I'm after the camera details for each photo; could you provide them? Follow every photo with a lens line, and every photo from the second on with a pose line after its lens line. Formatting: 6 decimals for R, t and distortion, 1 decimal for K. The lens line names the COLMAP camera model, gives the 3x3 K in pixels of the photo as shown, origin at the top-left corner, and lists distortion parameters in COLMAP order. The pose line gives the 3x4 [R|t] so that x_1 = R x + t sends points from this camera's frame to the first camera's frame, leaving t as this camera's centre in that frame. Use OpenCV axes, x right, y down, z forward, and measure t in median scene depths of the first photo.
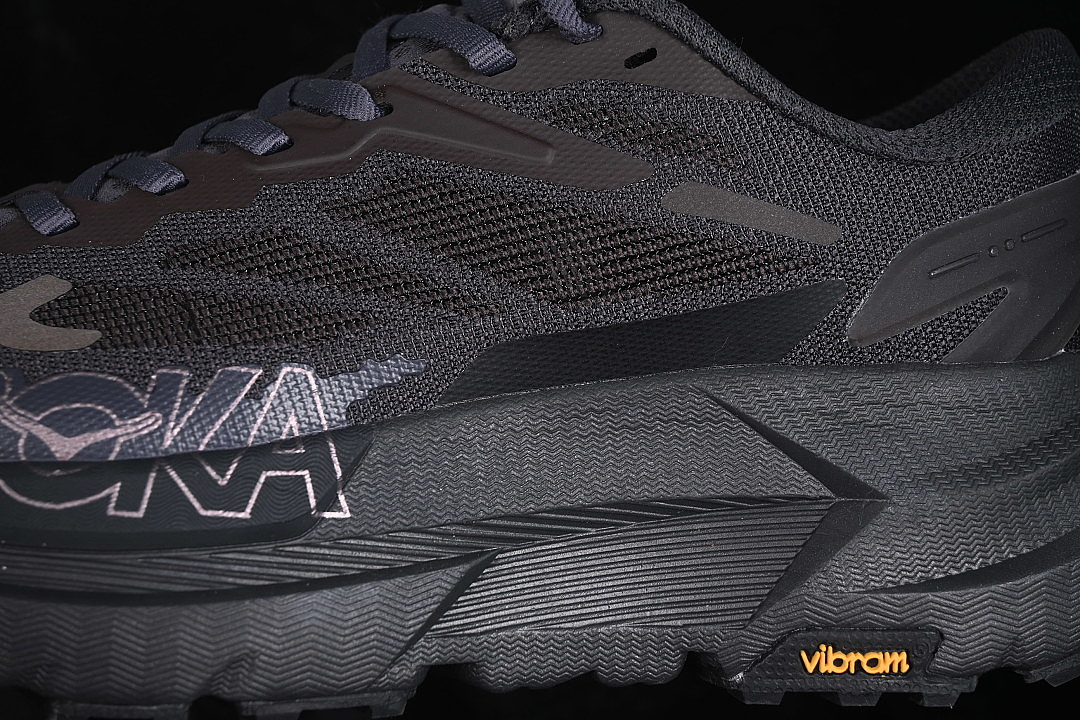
lens RADIAL K [[2340.3, 0, 541.3], [0, 2340.3, 359.1], [0, 0, 1]] dist [-0.010651, 0.000000]
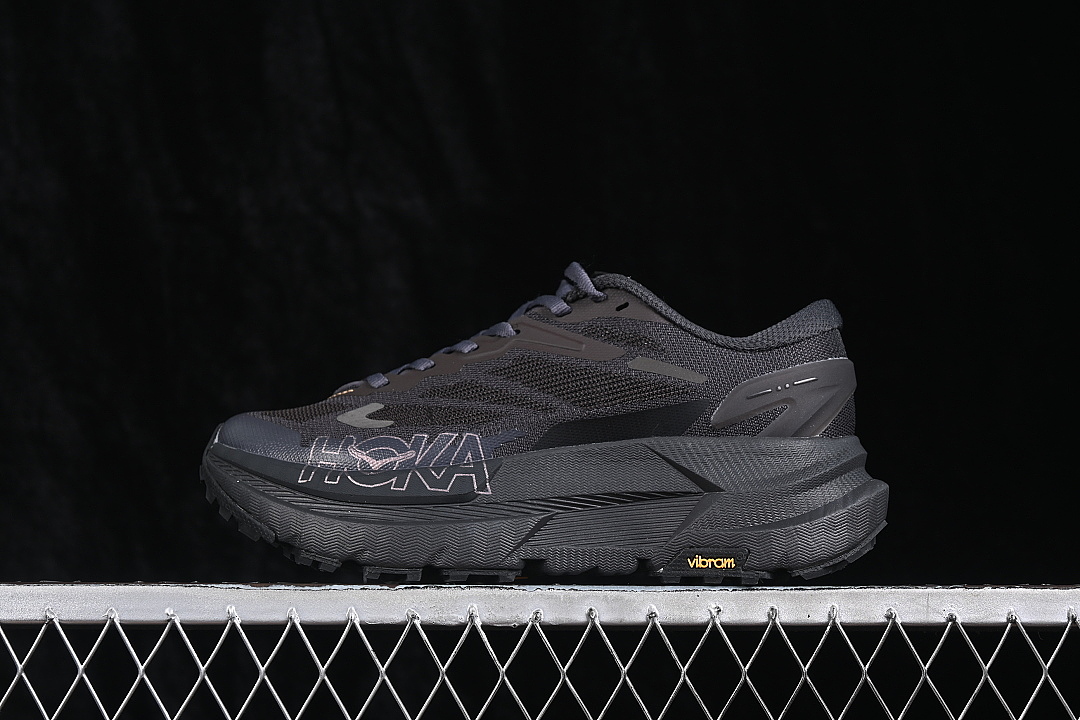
lens RADIAL K [[2340.3, 0, 539.8], [0, 2340.3, 342.1], [0, 0, 1]] dist [-0.010651, 0.000000]
pose [[0.980043, -0.021874, -0.197578, 0.431606], [-0.016839, 0.981220, -0.192157, 0.364420], [0.198071, 0.191649, 0.961269, -1.284406]]
